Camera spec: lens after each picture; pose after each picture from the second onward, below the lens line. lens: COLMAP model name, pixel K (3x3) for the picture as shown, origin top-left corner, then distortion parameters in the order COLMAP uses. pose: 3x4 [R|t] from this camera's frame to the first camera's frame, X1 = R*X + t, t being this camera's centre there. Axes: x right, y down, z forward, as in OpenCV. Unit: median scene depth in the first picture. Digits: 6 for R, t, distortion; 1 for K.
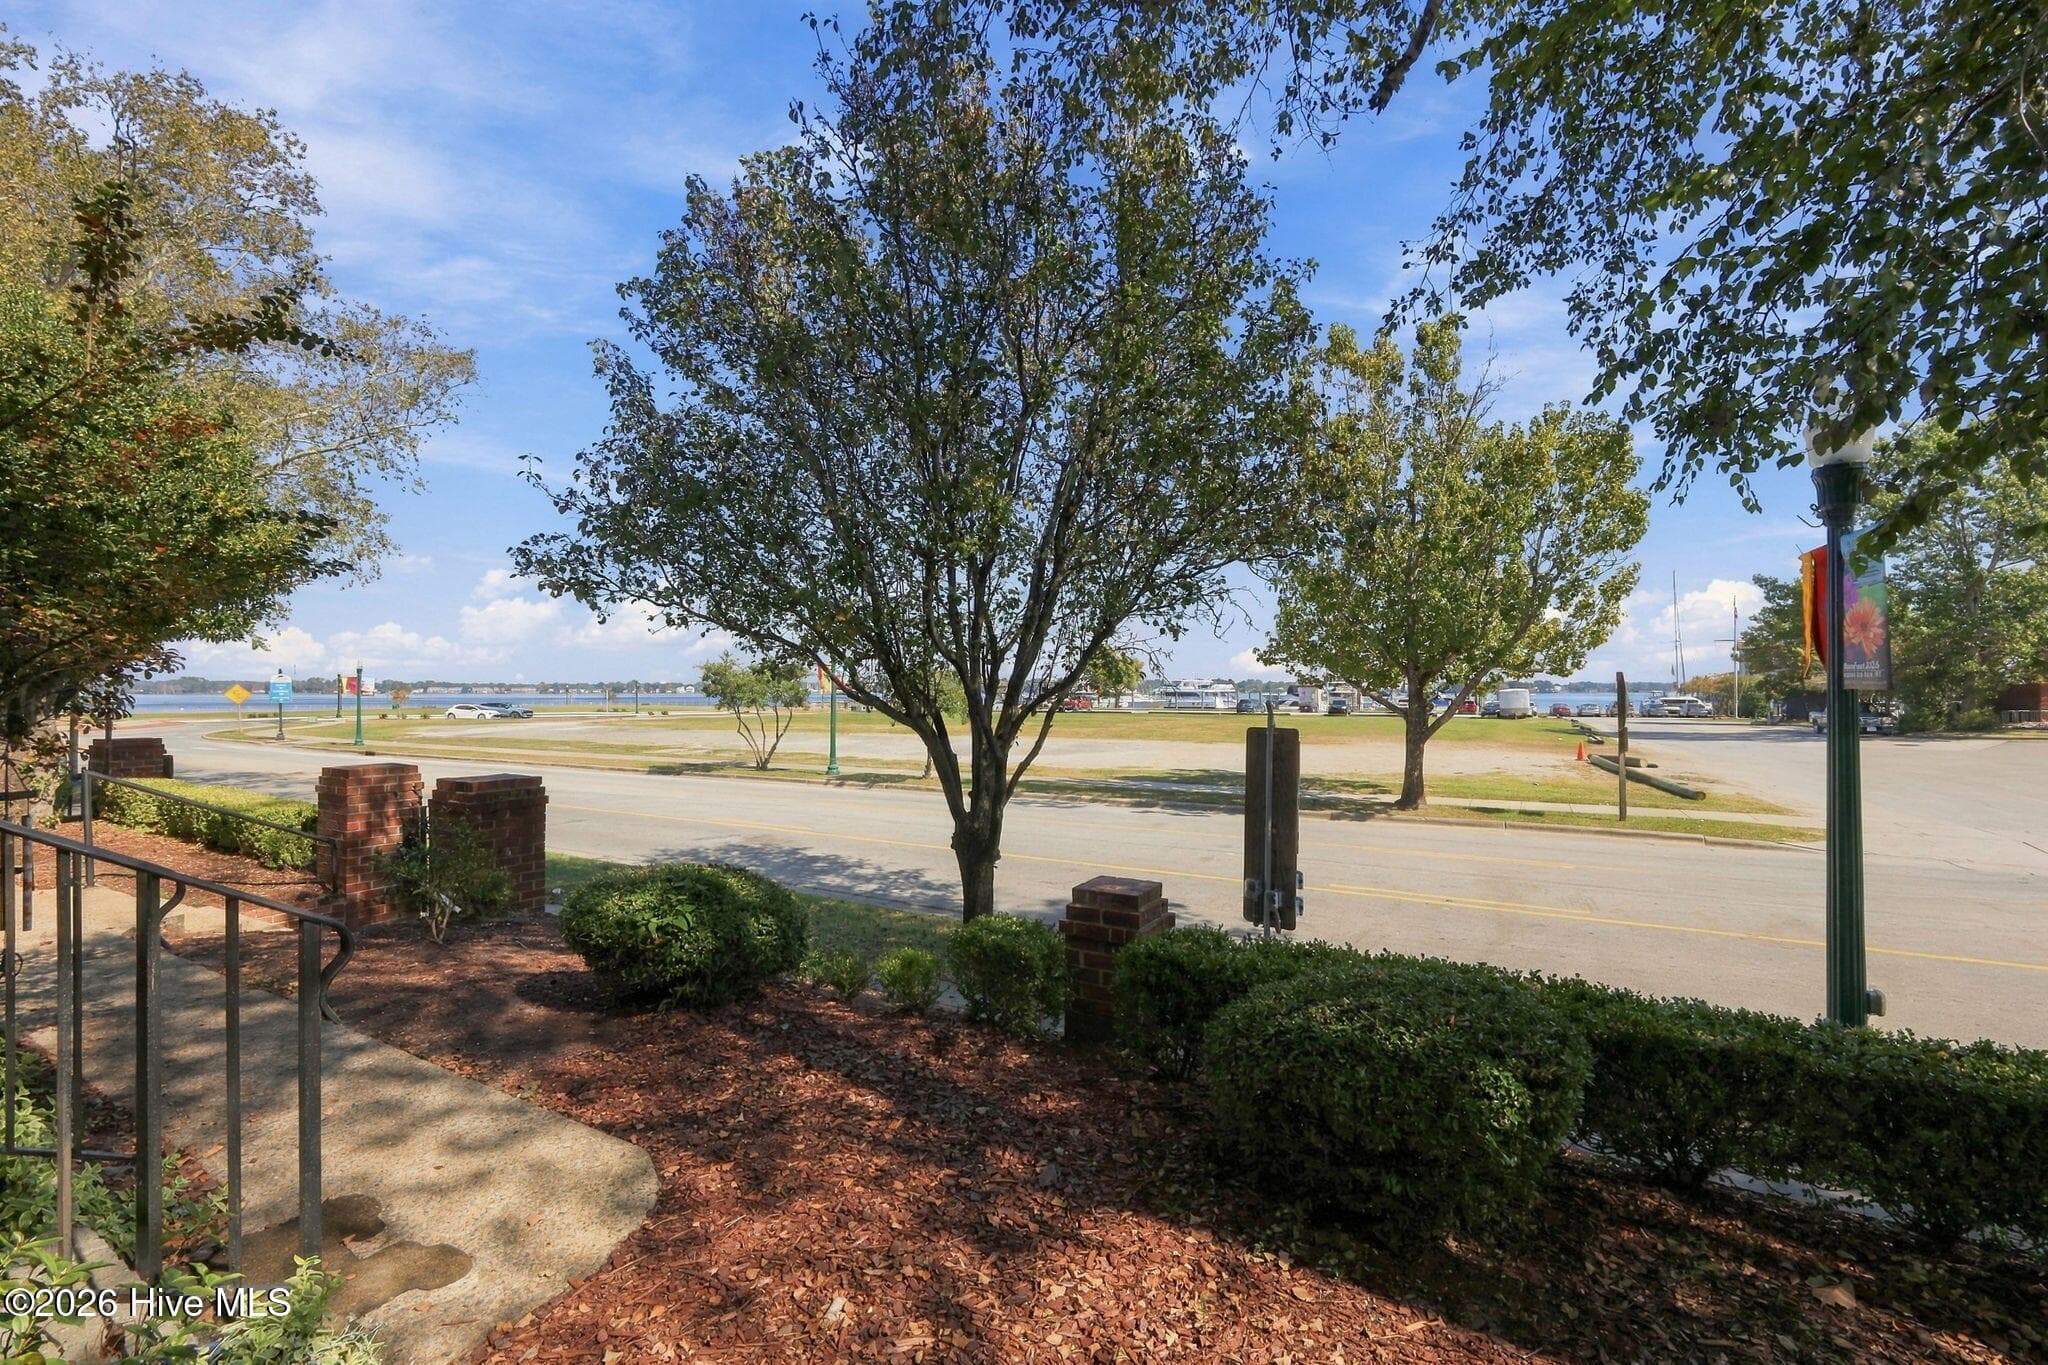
lens RADIAL K [[922.7, 0, 1038.4], [0, 922.7, 687.7], [0, 0, 1]] dist [0.000442, -0.000150]
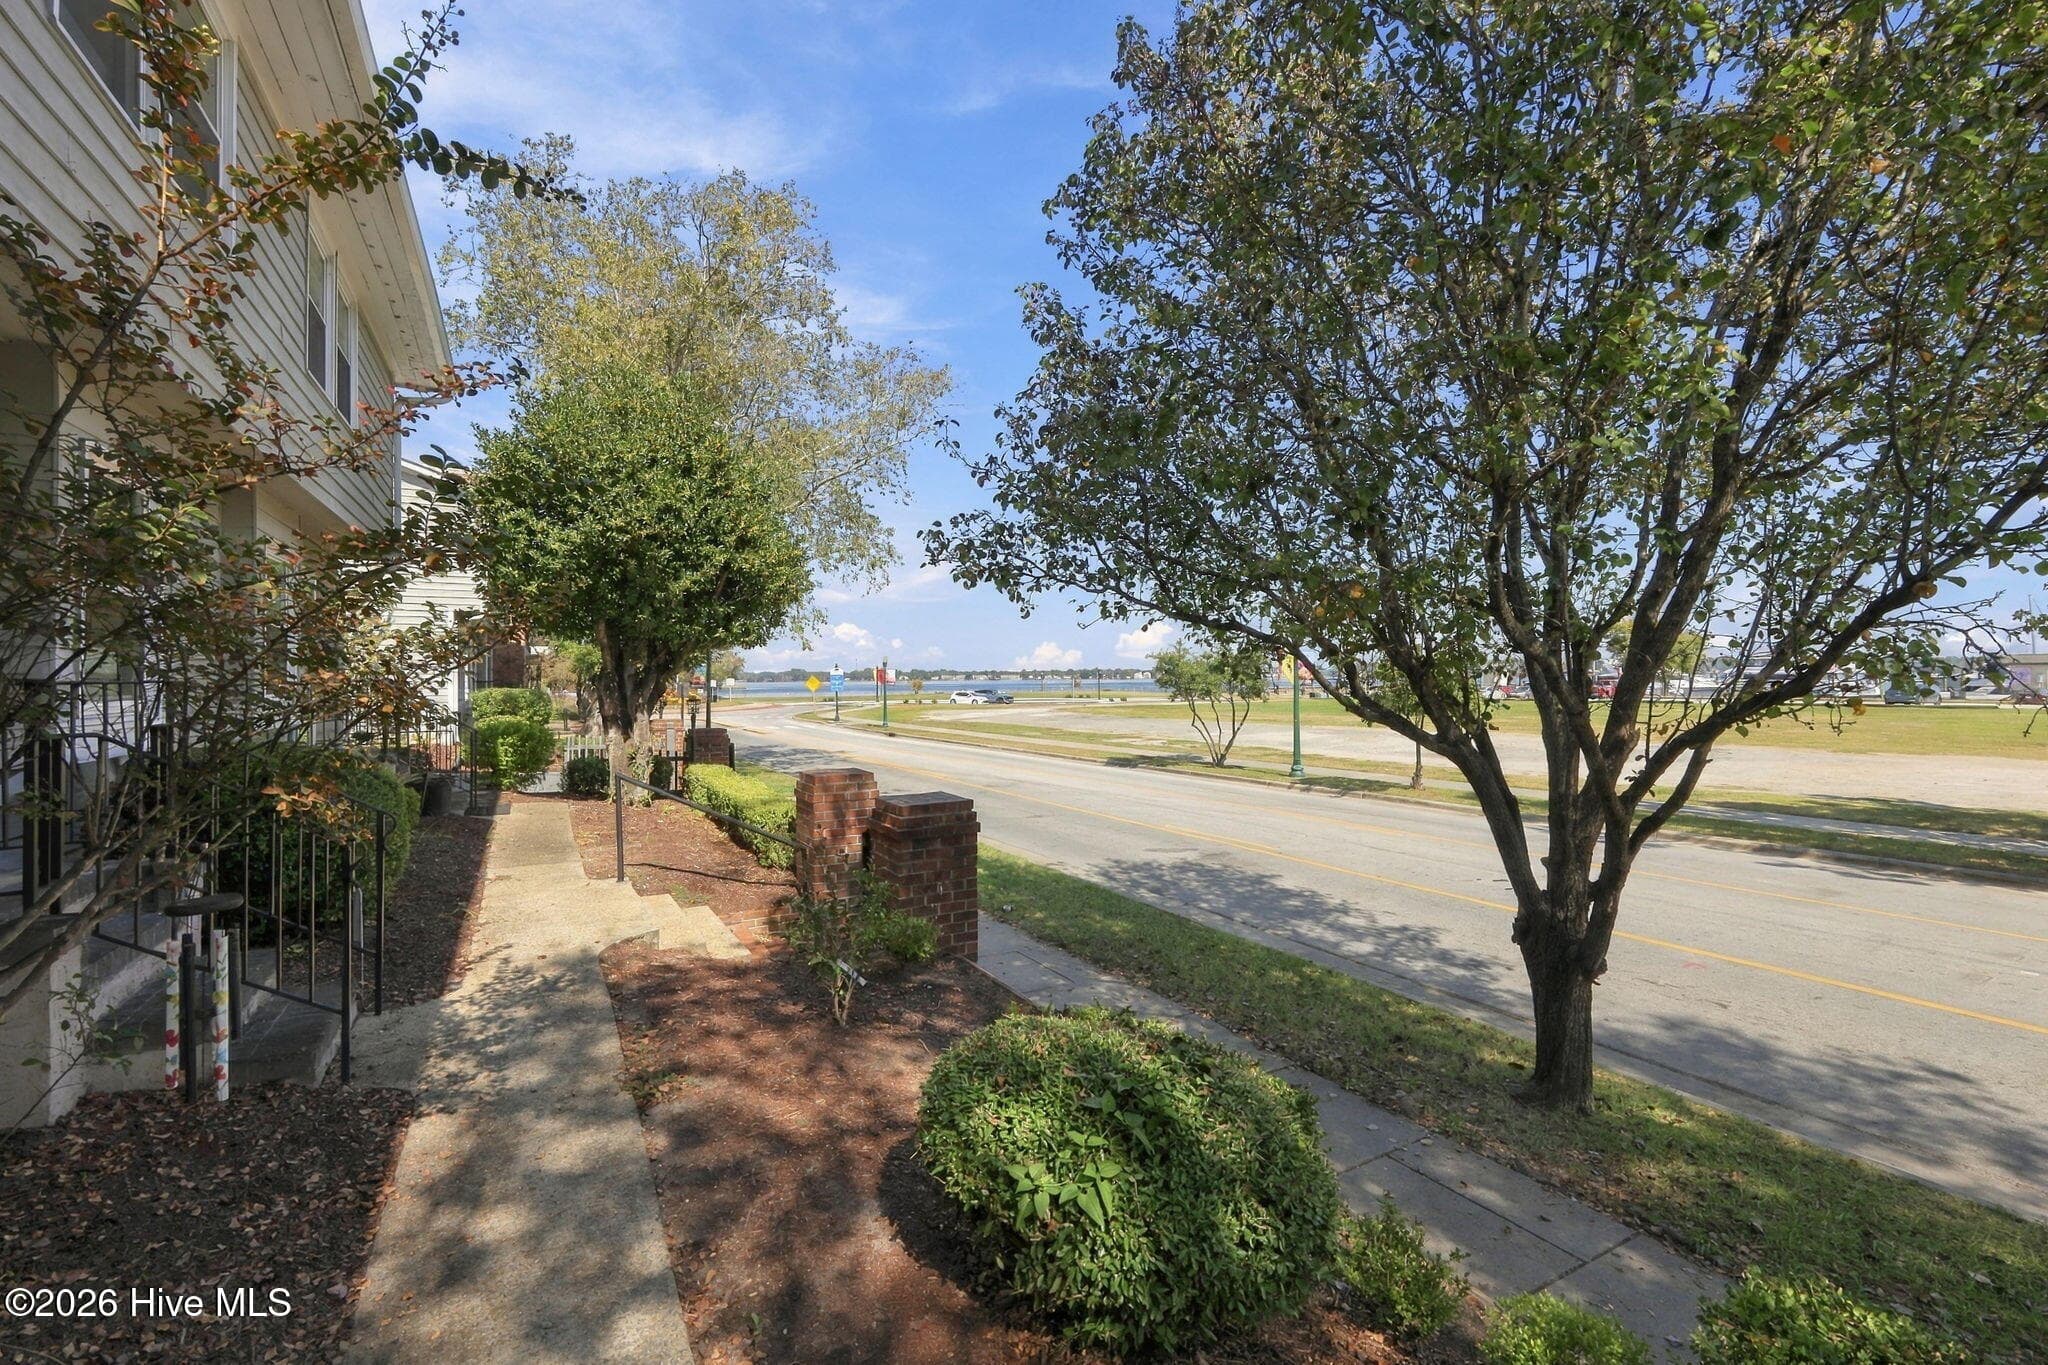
lens RADIAL K [[922.7, 0, 1038.4], [0, 922.7, 687.7], [0, 0, 1]] dist [0.000442, -0.000150]
pose [[0.887069, -0.008817, -0.461553, -0.086352], [0.017861, 0.999724, 0.015229, -0.019726], [0.461292, -0.021753, 0.886982, 0.266167]]
